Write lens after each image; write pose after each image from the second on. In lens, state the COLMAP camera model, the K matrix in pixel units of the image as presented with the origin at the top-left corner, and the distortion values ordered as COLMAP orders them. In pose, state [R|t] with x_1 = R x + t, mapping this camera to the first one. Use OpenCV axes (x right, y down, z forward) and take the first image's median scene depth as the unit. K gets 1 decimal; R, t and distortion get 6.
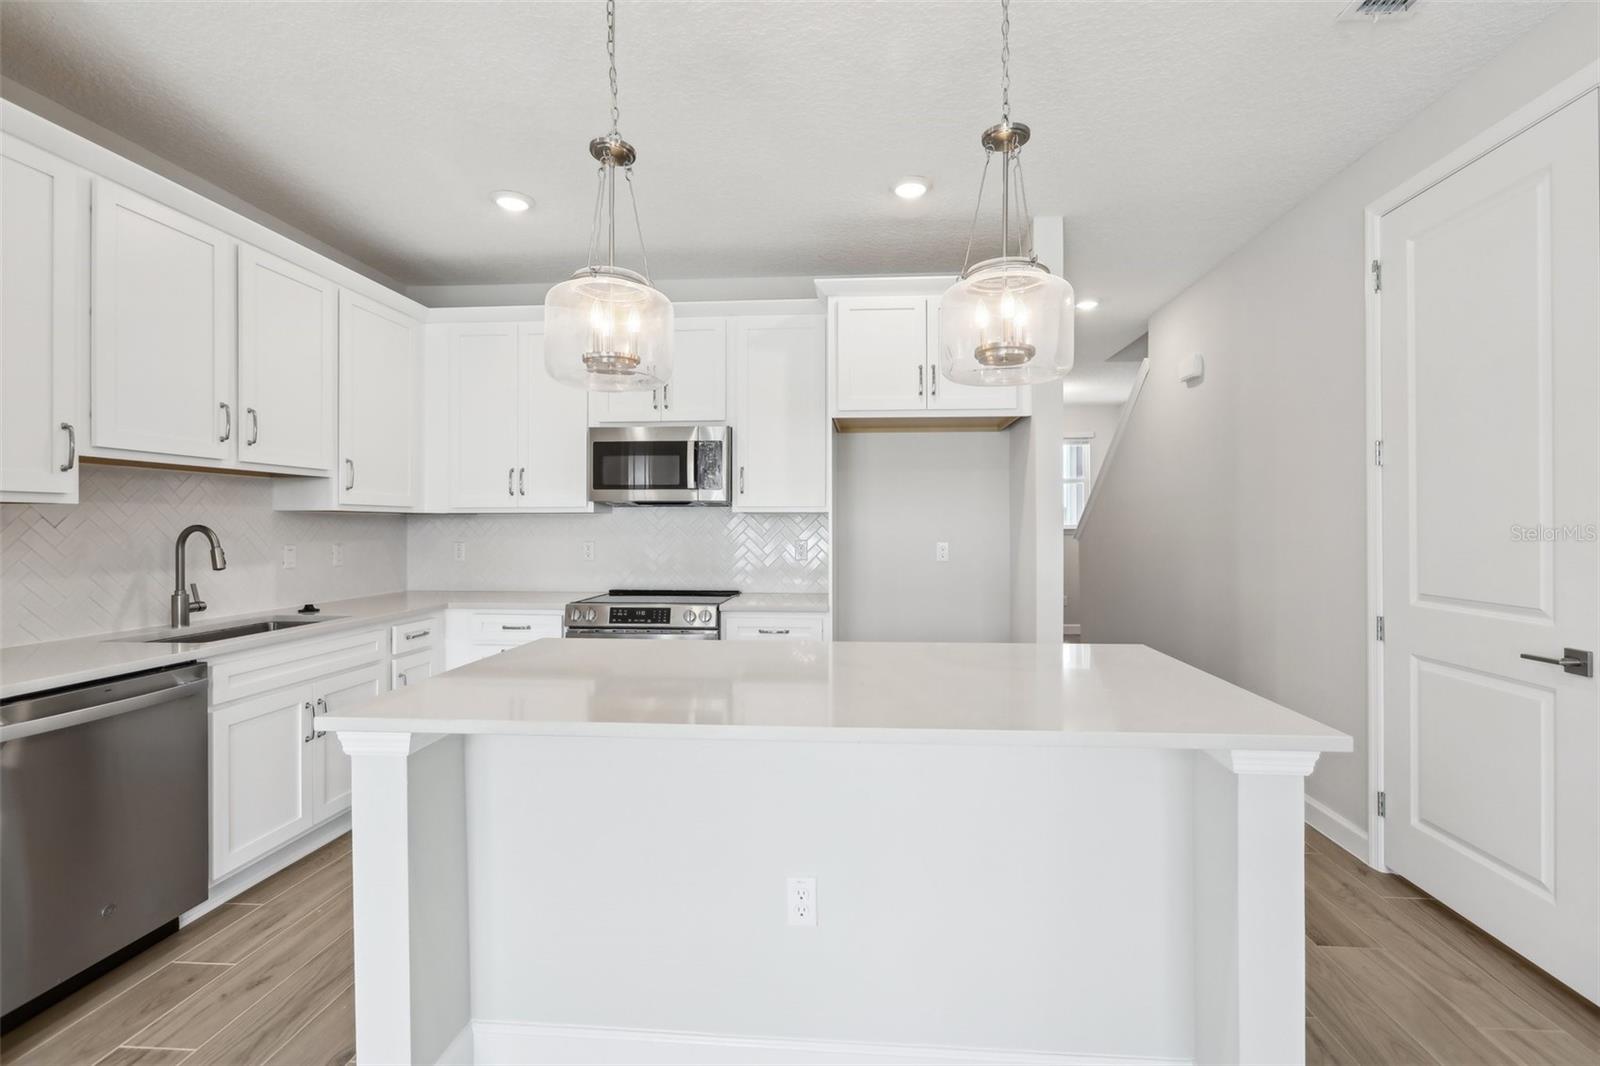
lens RADIAL K [[723.9, 0, 818.9], [0, 723.9, 533.3], [0, 0, 1]] dist [-0.028328, 0.011616]
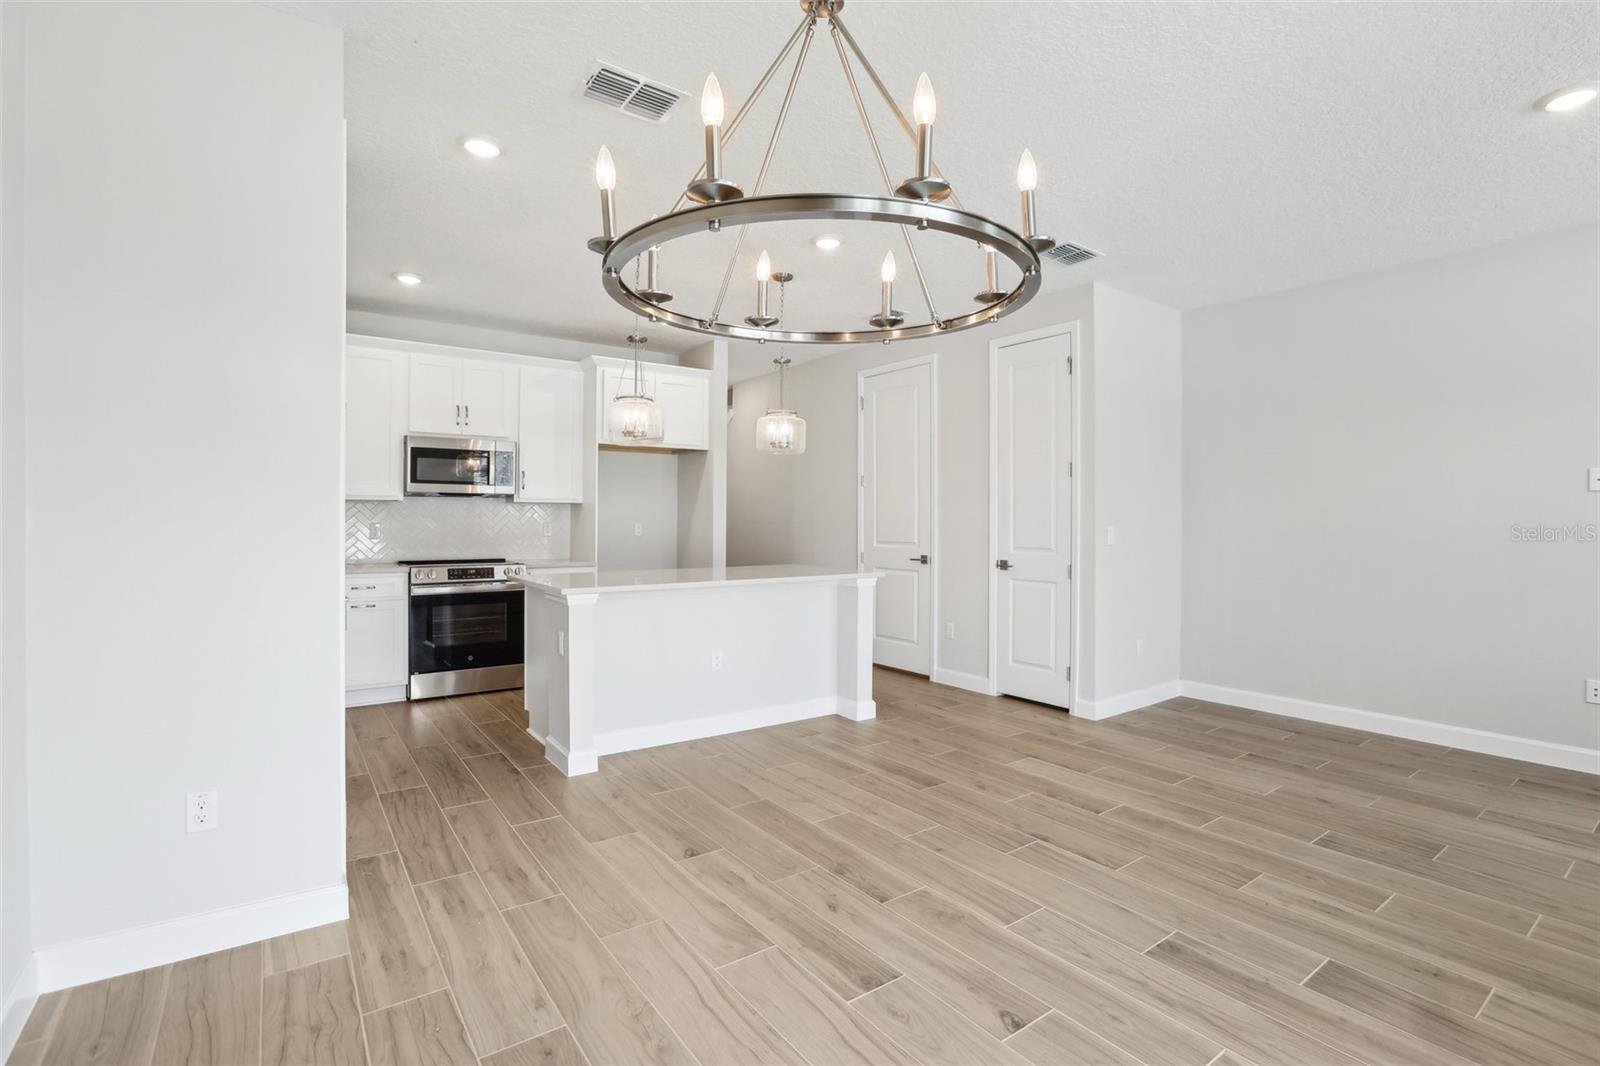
lens RADIAL K [[723.9, 0, 823.0], [0, 723.9, 574.1], [0, 0, 1]] dist [-0.028328, 0.011616]
pose [[0.759540, -0.039504, 0.649260, -0.662471], [0.002453, 0.998321, 0.057873, 0.035432], [-0.650456, -0.042364, 0.758361, -0.546602]]
